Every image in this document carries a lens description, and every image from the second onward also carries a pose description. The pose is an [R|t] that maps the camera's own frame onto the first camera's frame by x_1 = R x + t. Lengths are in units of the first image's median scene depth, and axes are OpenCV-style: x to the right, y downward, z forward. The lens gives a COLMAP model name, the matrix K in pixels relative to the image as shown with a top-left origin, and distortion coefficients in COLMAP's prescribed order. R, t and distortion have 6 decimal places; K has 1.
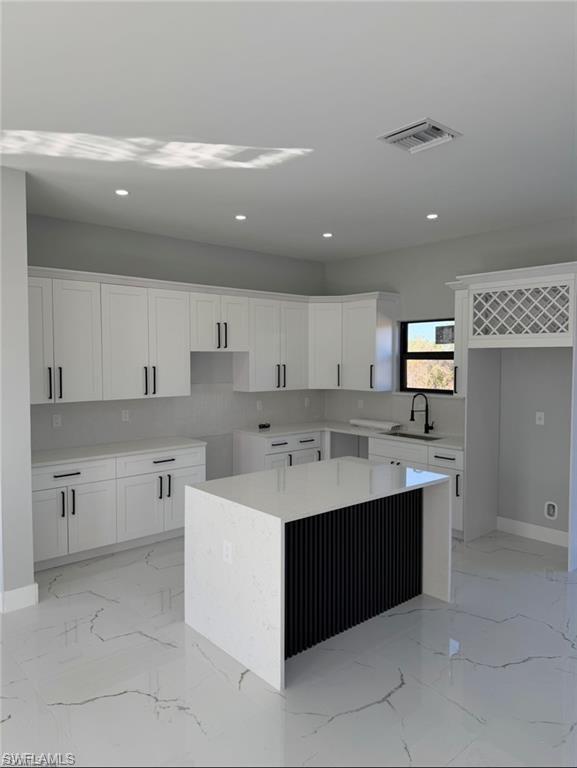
lens RADIAL K [[539.4, 0, 288.5], [0, 539.4, 384.0], [0, 0, 1]] dist [0.003871, -0.002183]
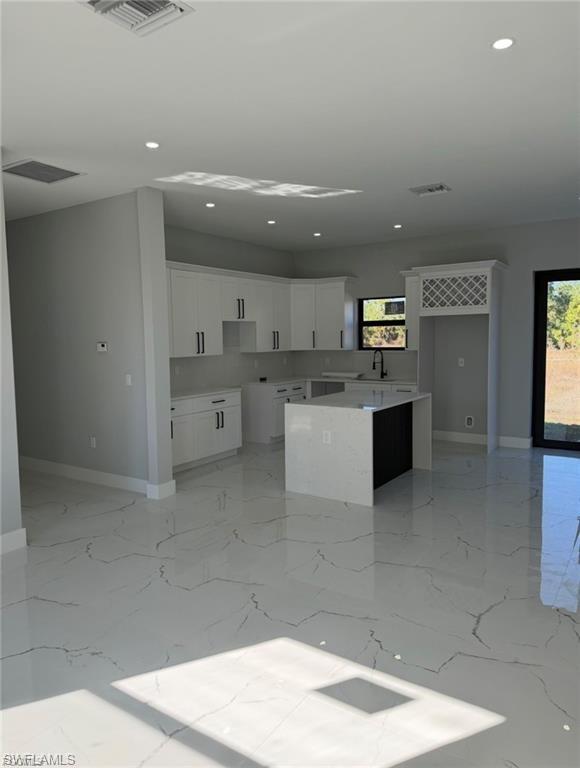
lens RADIAL K [[553.5, 0, 290.0], [0, 553.5, 384.0], [0, 0, 1]] dist [0.100354, -0.000360]
pose [[0.962229, -0.039089, 0.269420, -0.436037], [0.029110, 0.998738, 0.040938, 0.047149], [-0.270680, -0.031549, 0.962152, -0.395272]]
